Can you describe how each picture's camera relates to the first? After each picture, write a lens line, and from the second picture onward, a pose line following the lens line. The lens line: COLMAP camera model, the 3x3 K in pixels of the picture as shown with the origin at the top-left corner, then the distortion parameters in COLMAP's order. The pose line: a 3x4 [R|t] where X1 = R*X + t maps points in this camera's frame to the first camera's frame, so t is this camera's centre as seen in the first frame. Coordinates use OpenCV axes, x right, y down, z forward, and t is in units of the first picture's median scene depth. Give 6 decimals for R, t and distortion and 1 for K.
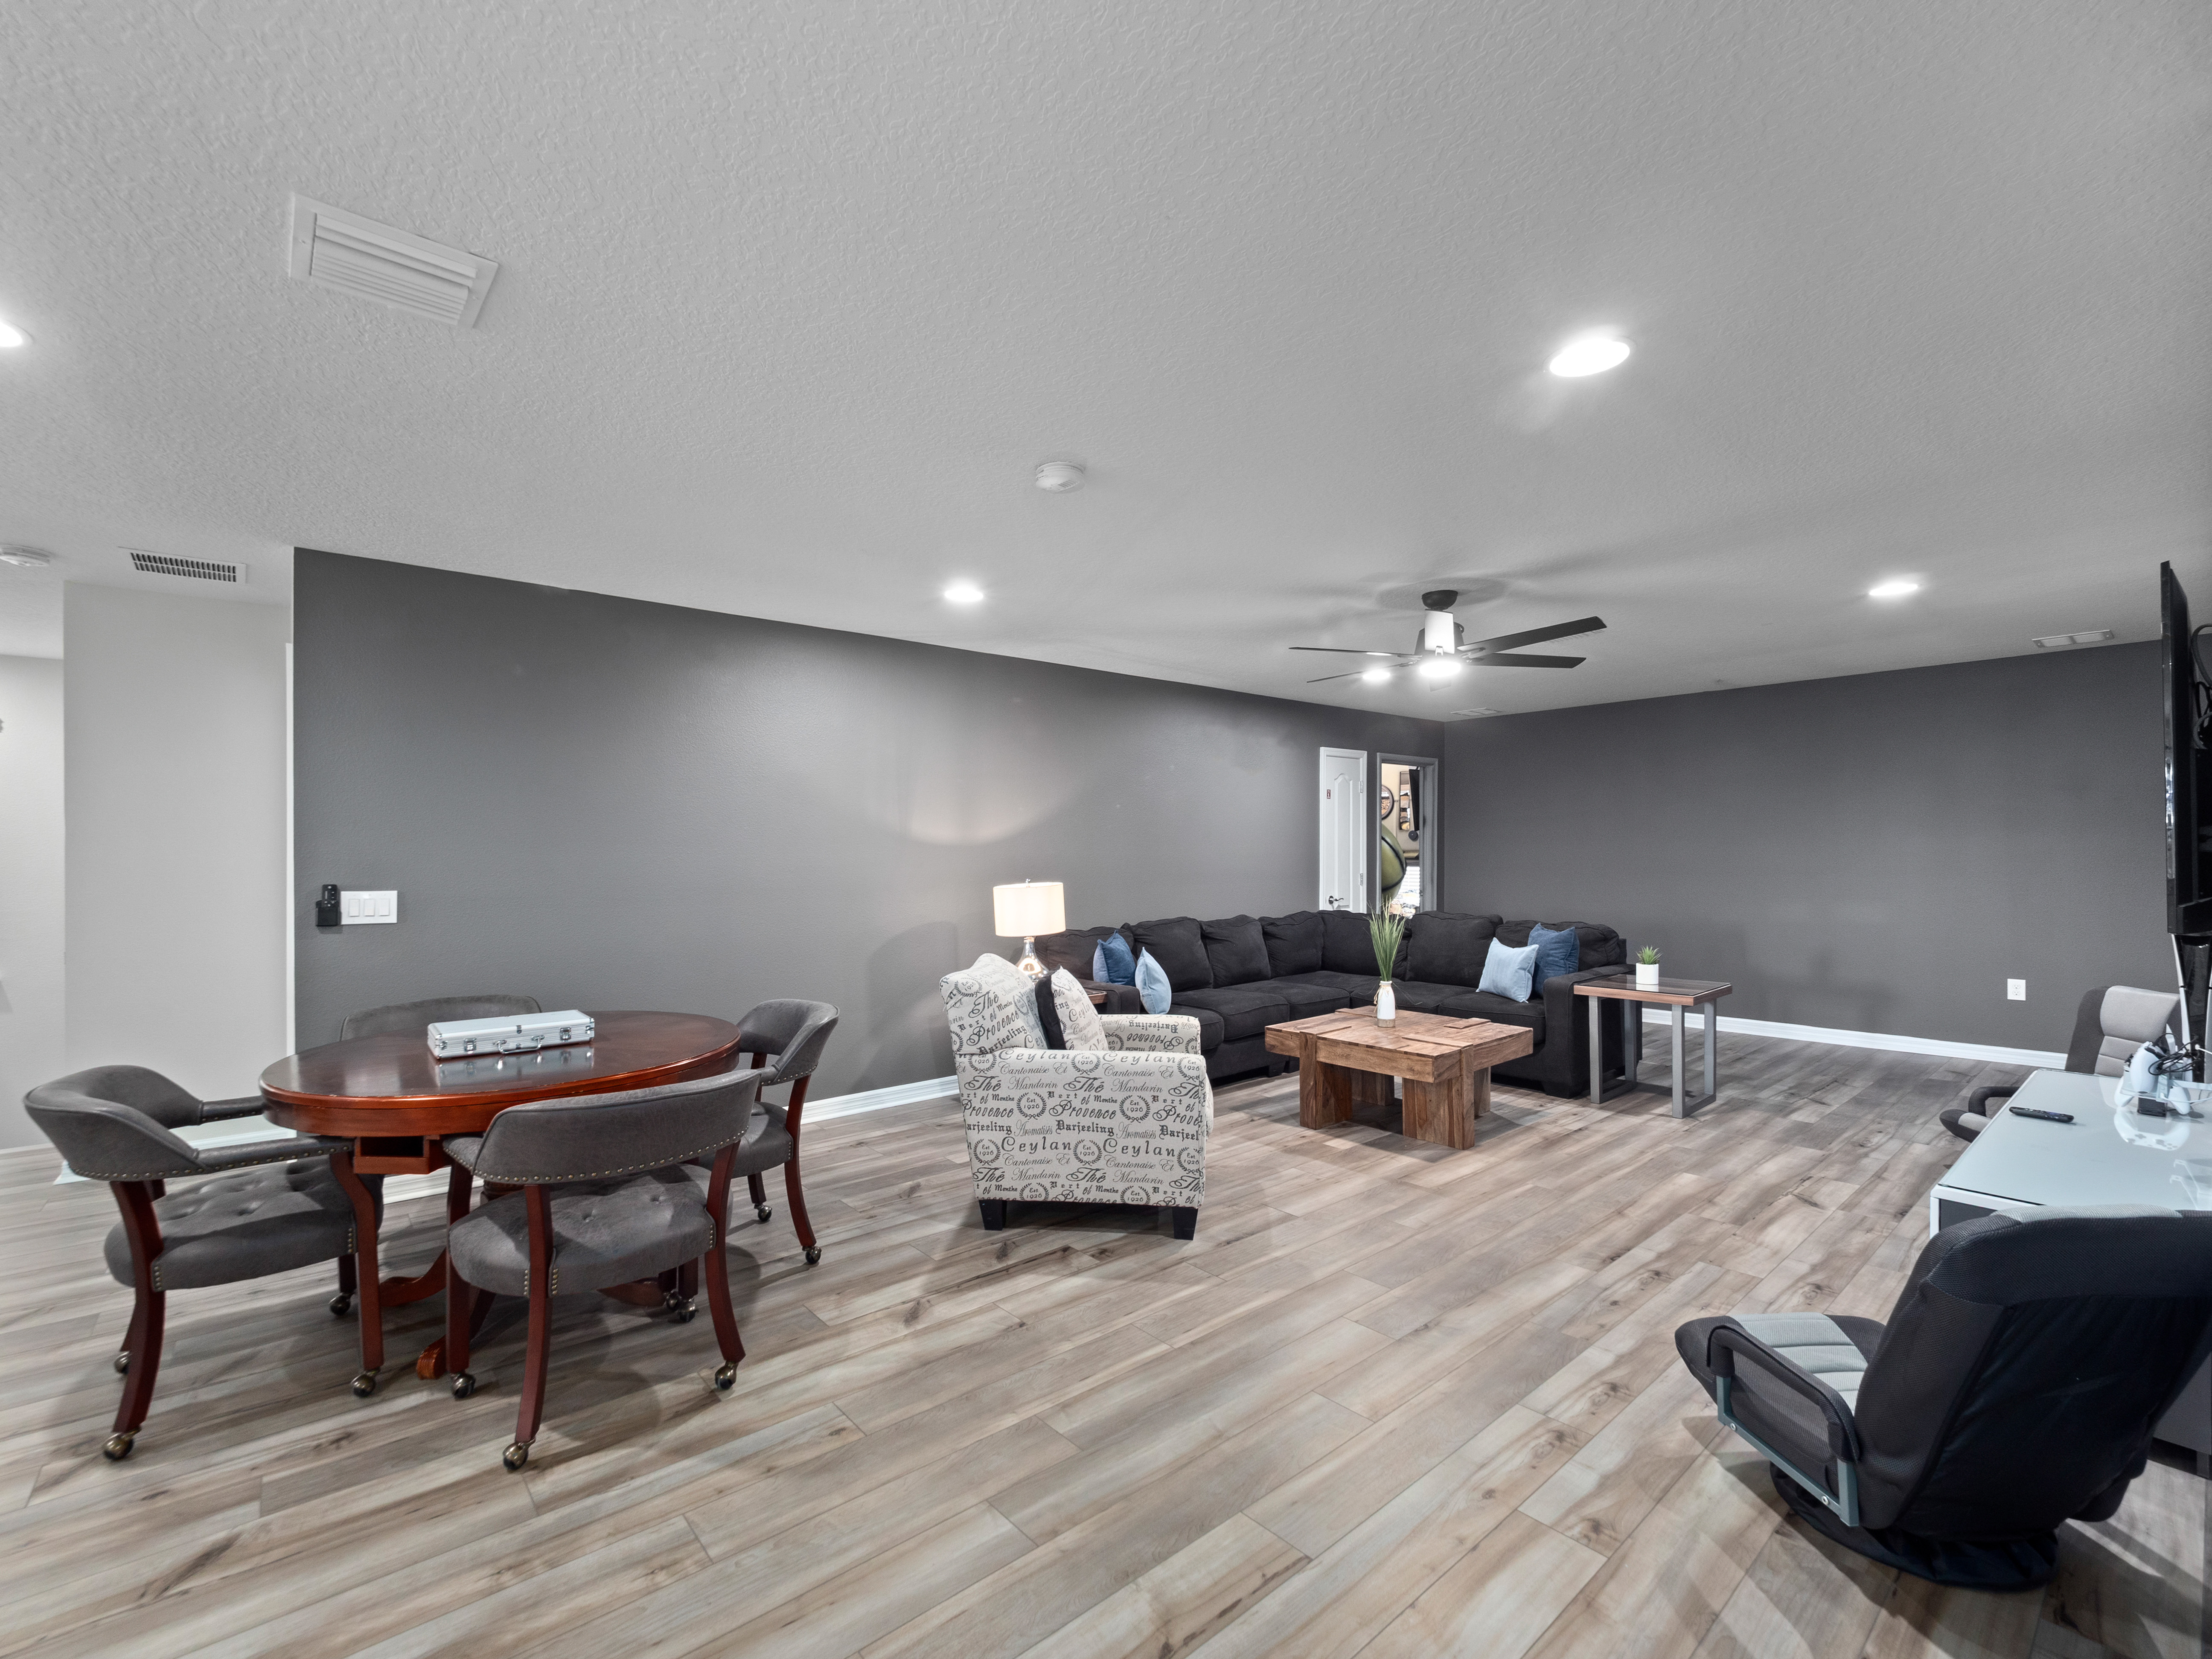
lens RADIAL K [[942.1, 0, 1106.0], [0, 942.1, 829.5], [0, 0, 1]] dist [-0.000262, -0.007470]
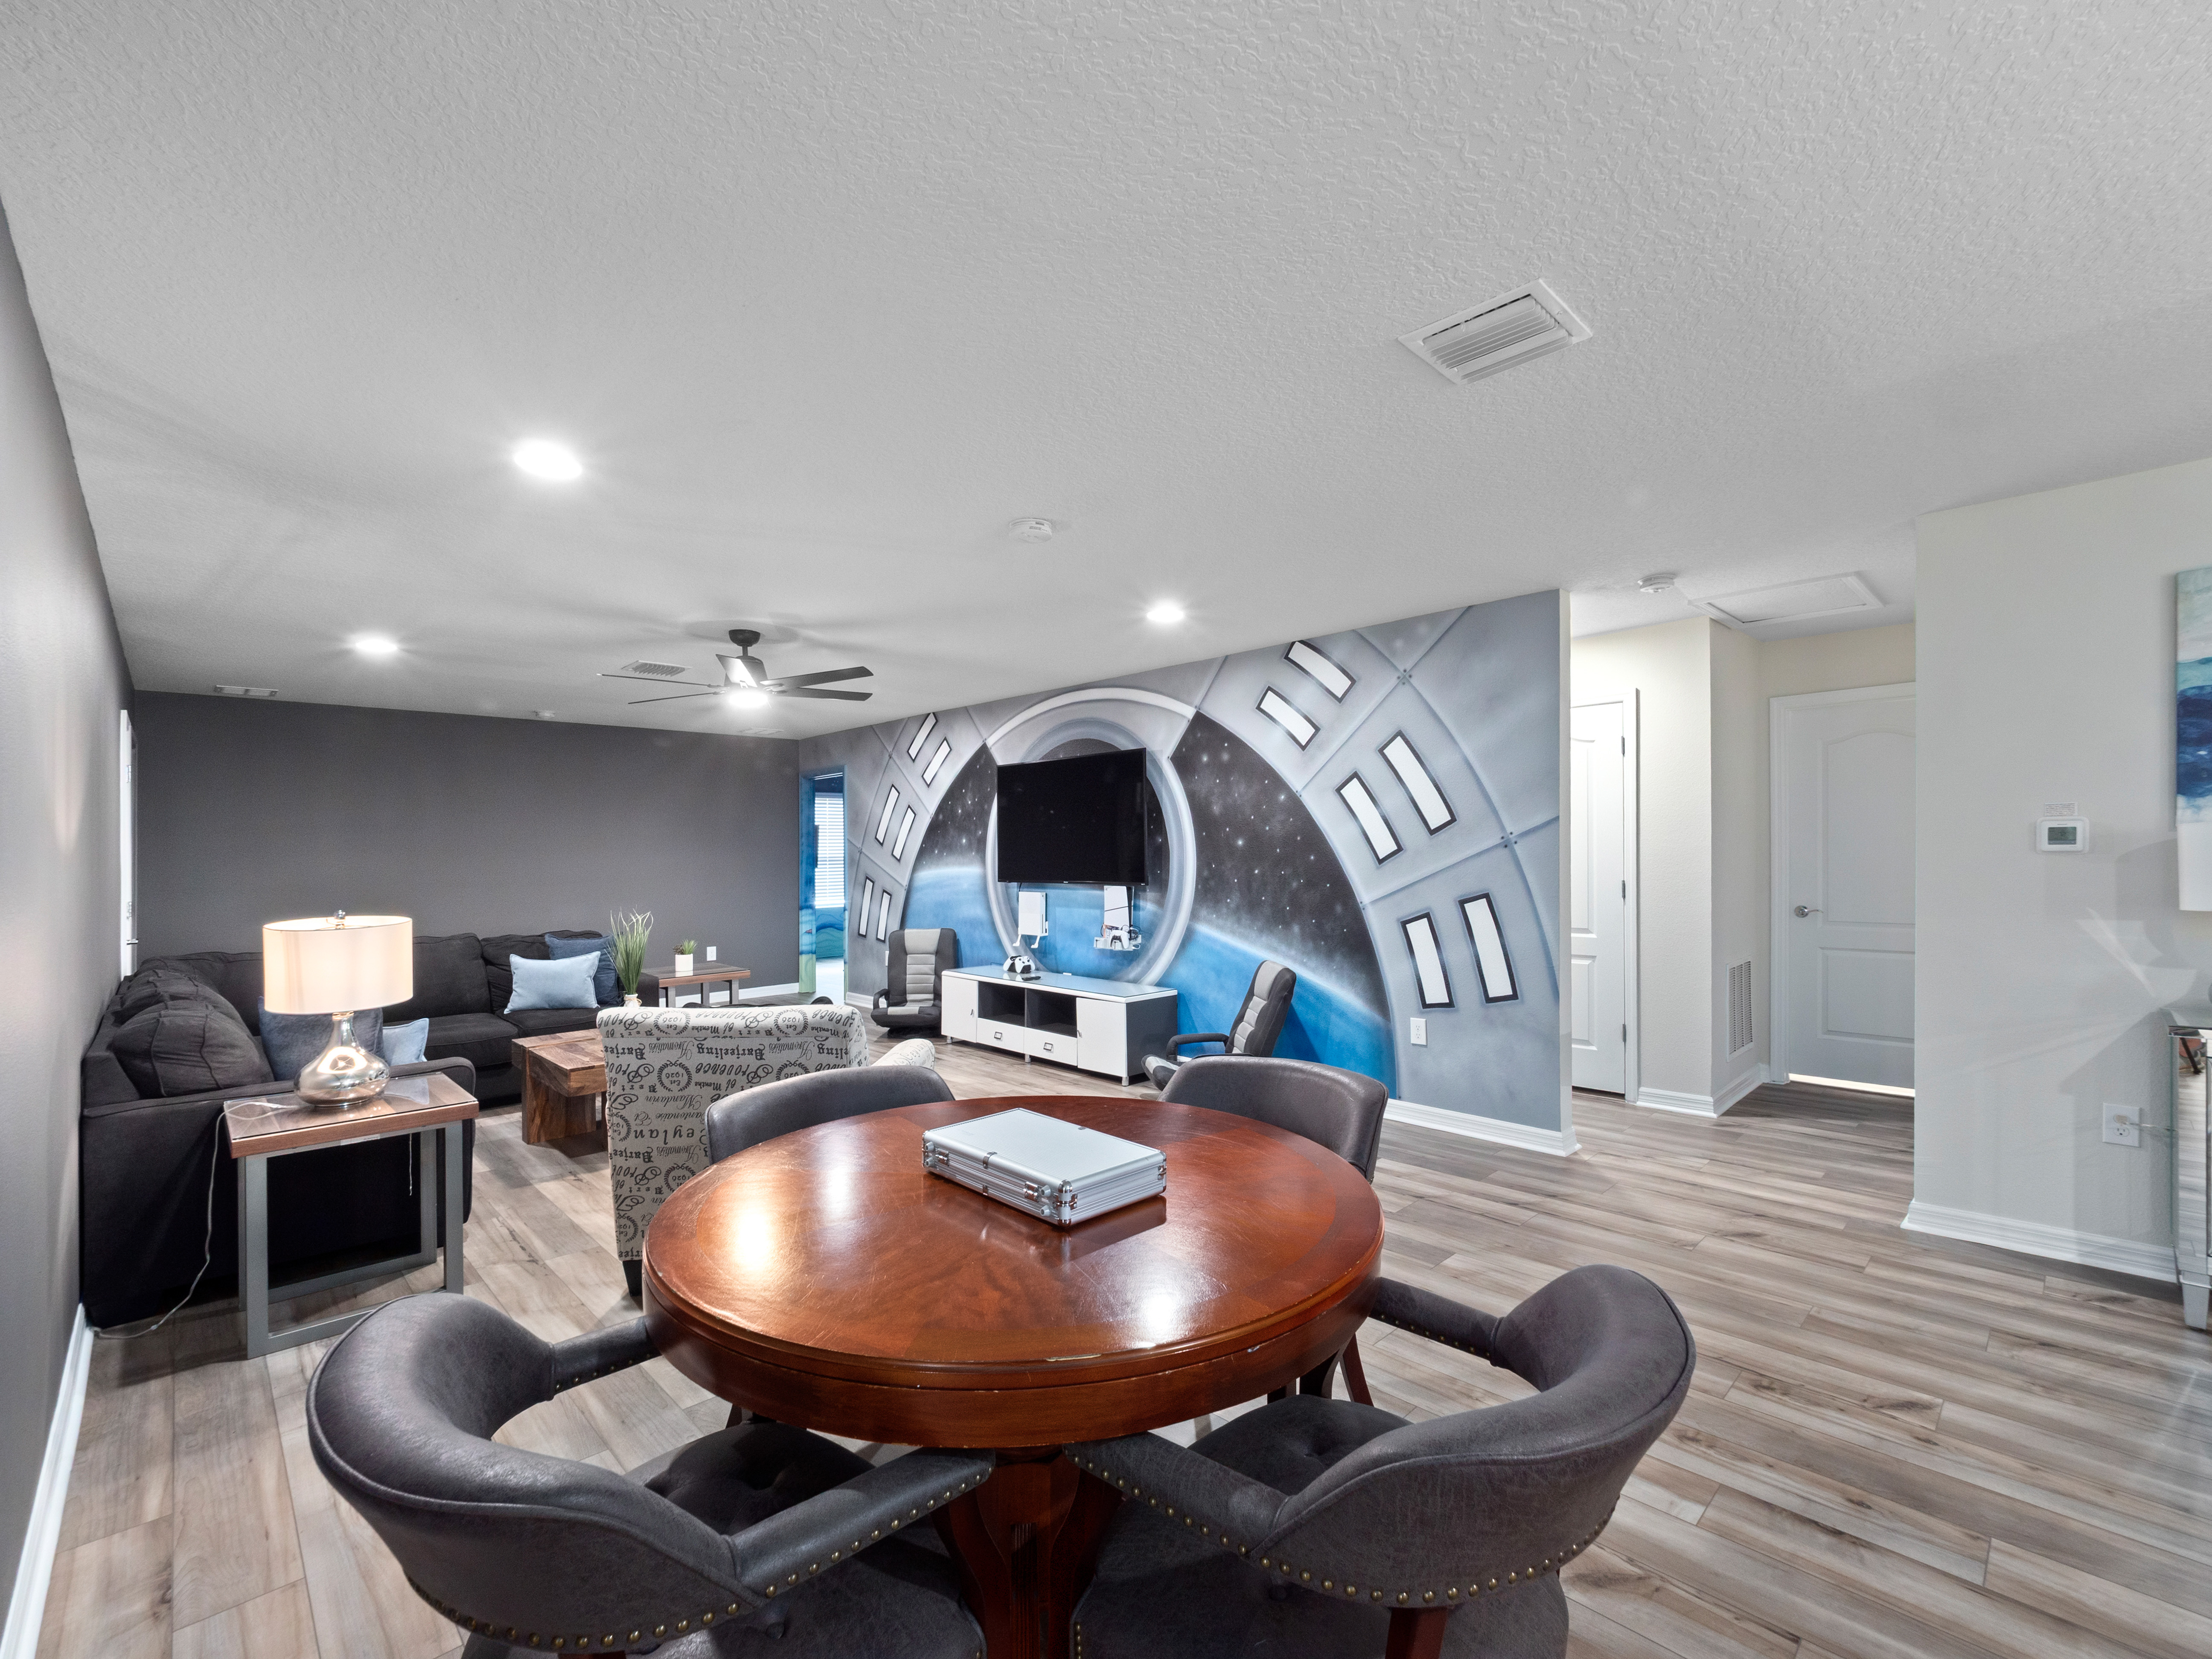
lens RADIAL K [[957.2, 0, 1073.2], [0, 957.2, 838.3], [0, 0, 1]] dist [0.024545, -0.028476]
pose [[-0.037292, 0.019327, 0.999117, -1.027454], [-0.008796, 0.999768, -0.019668, 0.021097], [-0.999266, -0.009522, -0.037114, 0.832380]]
